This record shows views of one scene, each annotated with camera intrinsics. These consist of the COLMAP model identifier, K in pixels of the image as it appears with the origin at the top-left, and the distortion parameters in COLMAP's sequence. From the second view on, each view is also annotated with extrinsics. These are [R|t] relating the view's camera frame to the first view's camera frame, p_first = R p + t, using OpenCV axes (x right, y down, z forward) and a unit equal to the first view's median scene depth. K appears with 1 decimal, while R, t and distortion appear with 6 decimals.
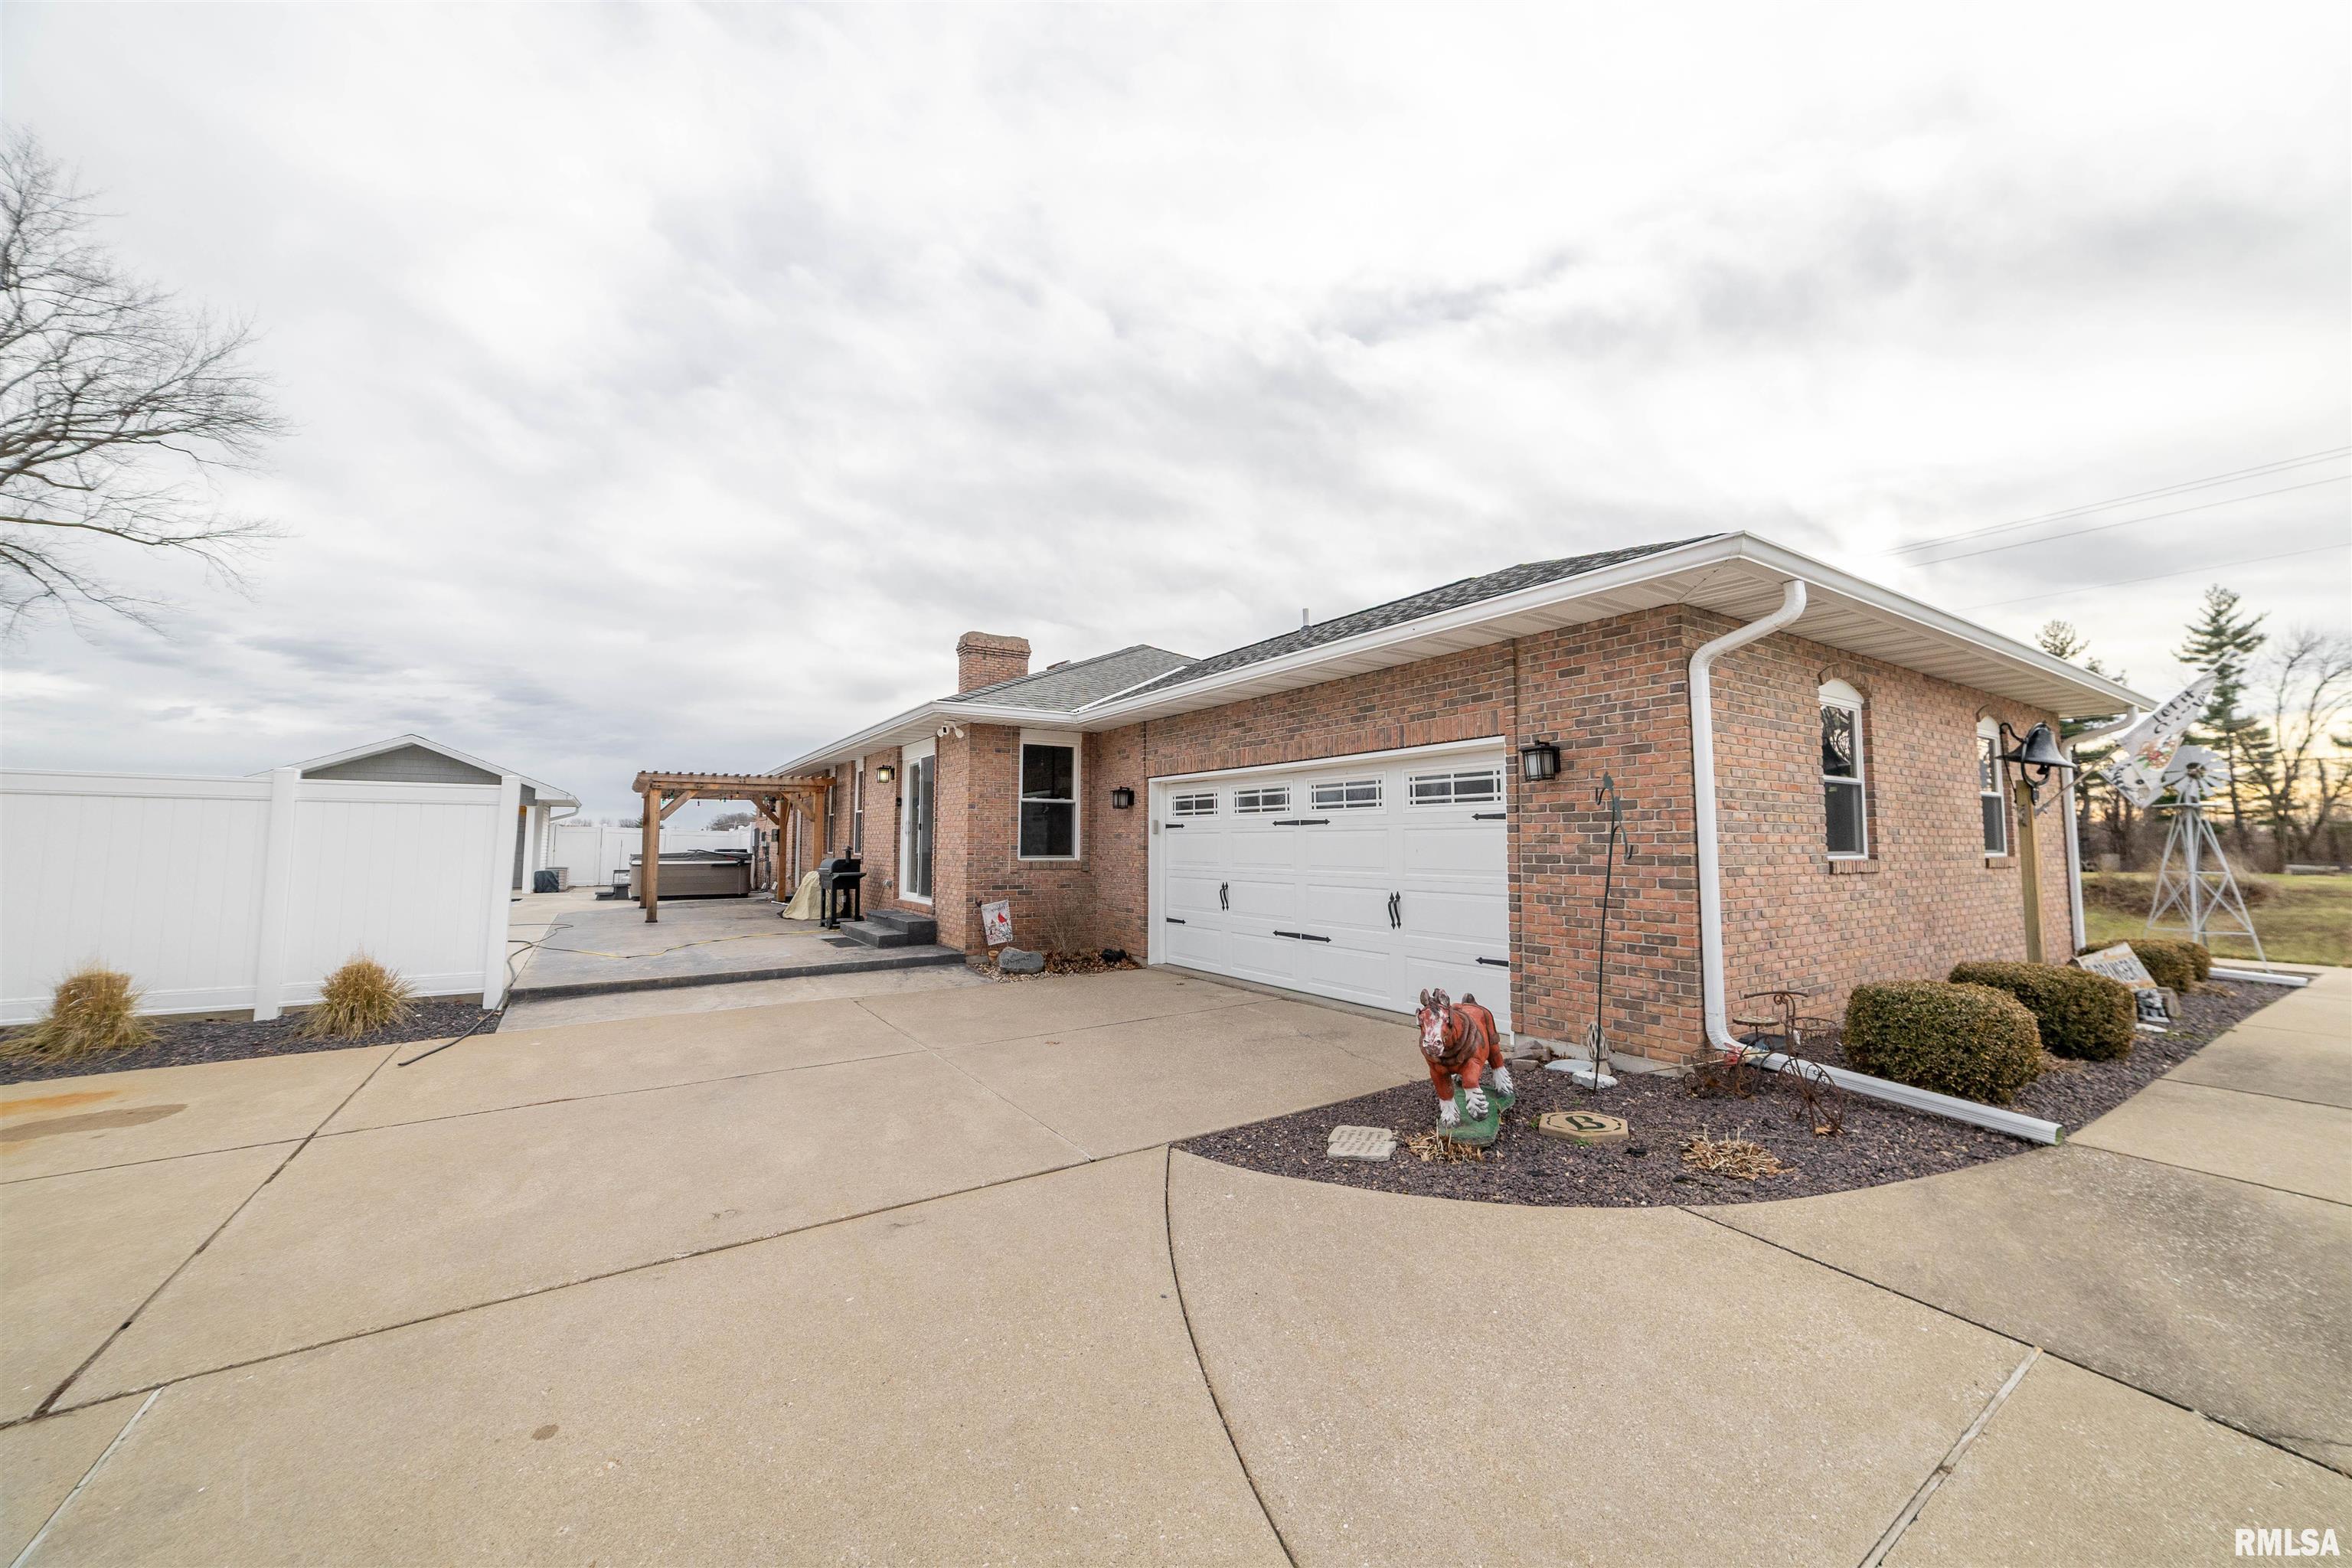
lens RADIAL K [[894.0, 0, 1187.2], [0, 894.0, 771.1], [0, 0, 1]] dist [-0.029277, 0.010599]
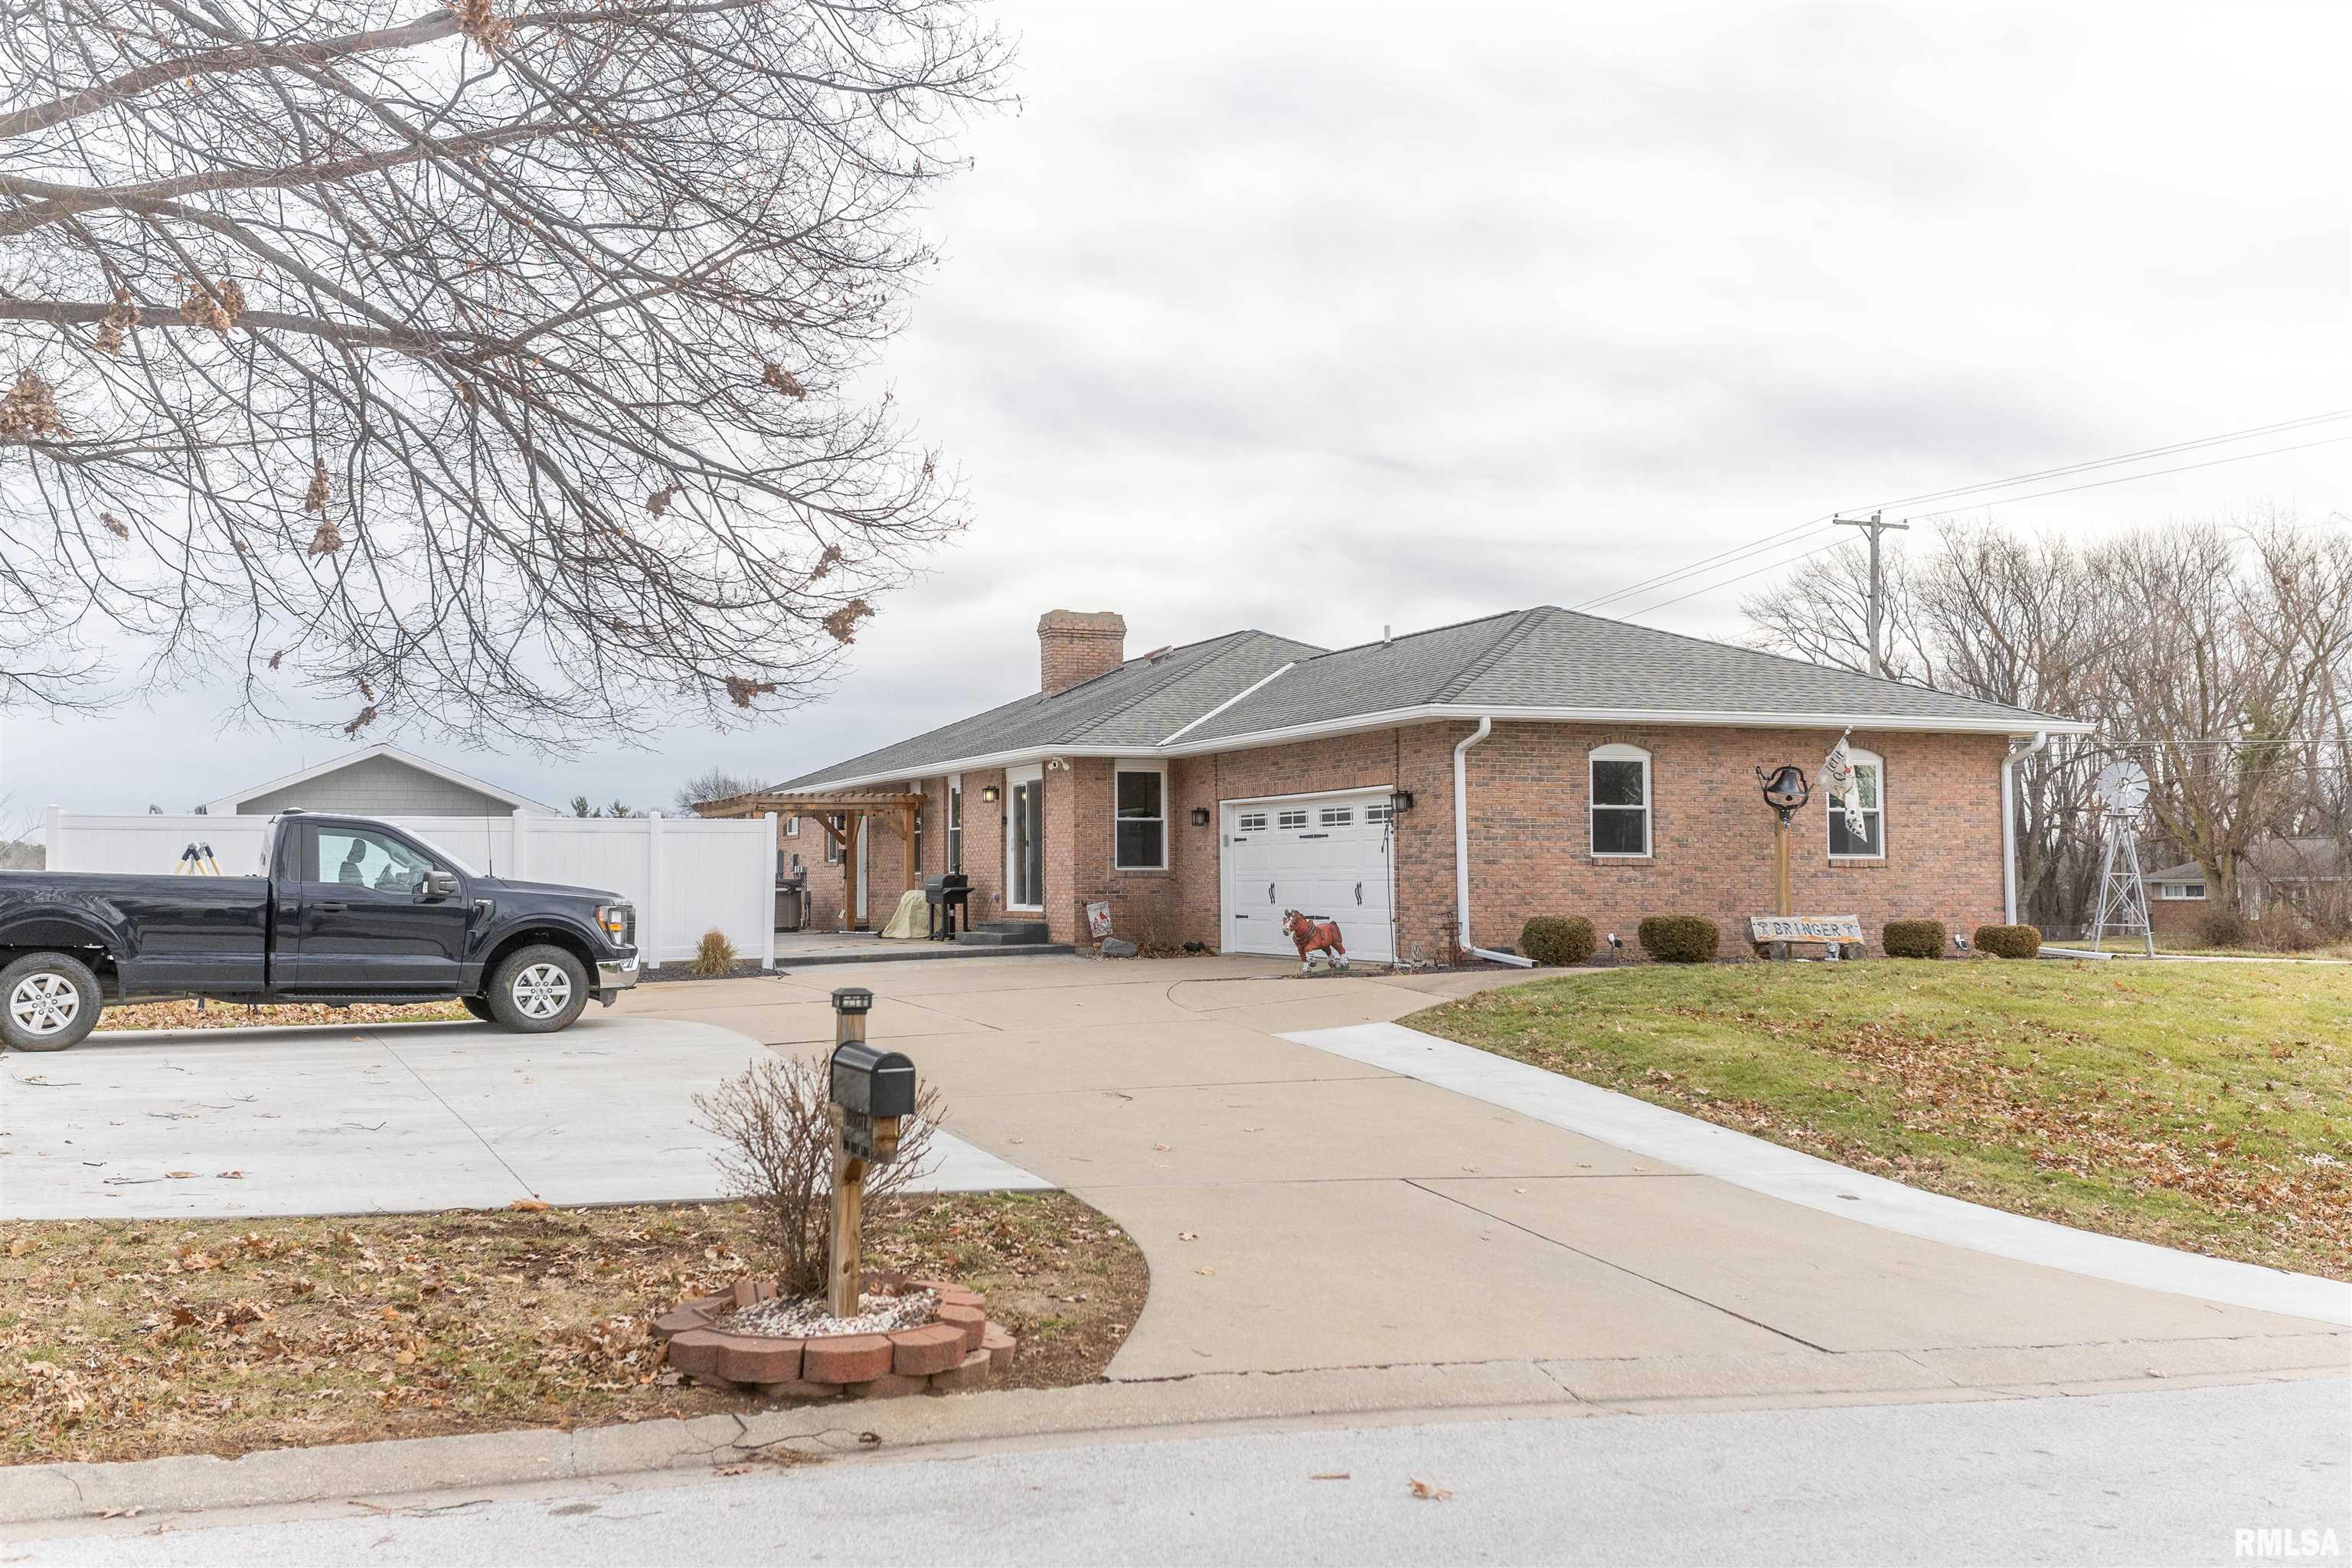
lens RADIAL K [[2196.7, 0, 1176.0], [0, 2196.7, 784.0], [0, 0, 1]] dist [0.004295, 0.000151]
pose [[0.986916, -0.017472, -0.160287, 0.362868], [0.023449, 0.999096, 0.035471, -0.117109], [0.159523, -0.038766, 0.986433, -1.876257]]
